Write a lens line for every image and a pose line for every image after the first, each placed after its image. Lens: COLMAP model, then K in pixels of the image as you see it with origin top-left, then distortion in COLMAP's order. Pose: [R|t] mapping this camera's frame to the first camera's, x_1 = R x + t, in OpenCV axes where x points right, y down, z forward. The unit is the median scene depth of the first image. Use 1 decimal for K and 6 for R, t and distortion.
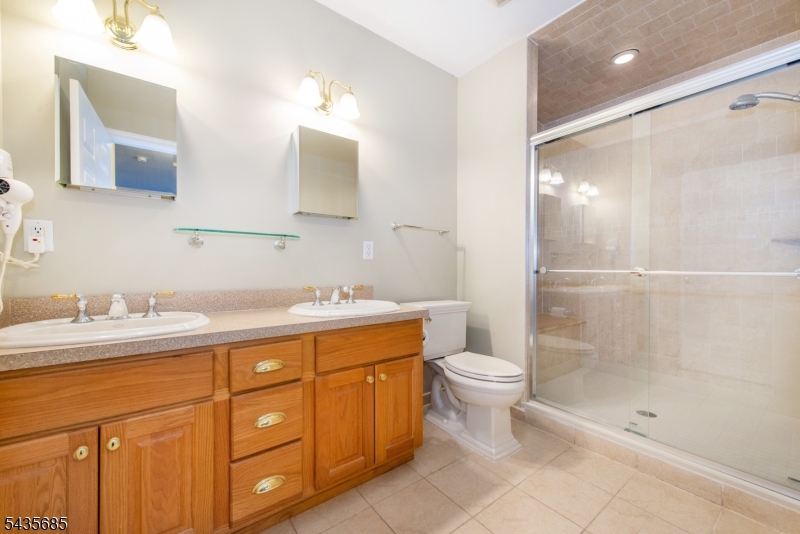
lens RADIAL K [[310.0, 0, 414.5], [0, 310.0, 267.7], [0, 0, 1]] dist [0.009576, -0.001946]
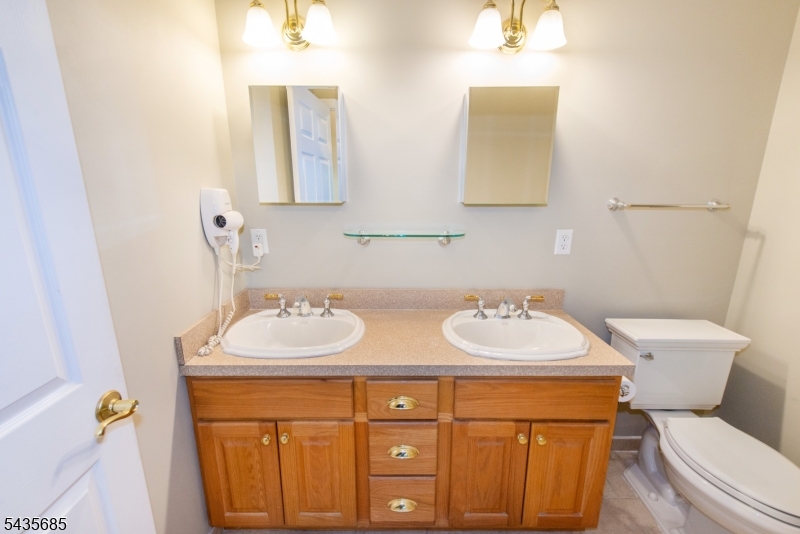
lens RADIAL K [[354.8, 0, 407.7], [0, 354.8, 272.0], [0, 0, 1]] dist [0.009158, -0.001685]
pose [[0.785414, 0.156755, -0.598793, 0.112133], [-0.014091, 0.971678, 0.235887, -0.284769], [0.618811, -0.176831, 0.765378, 0.227731]]
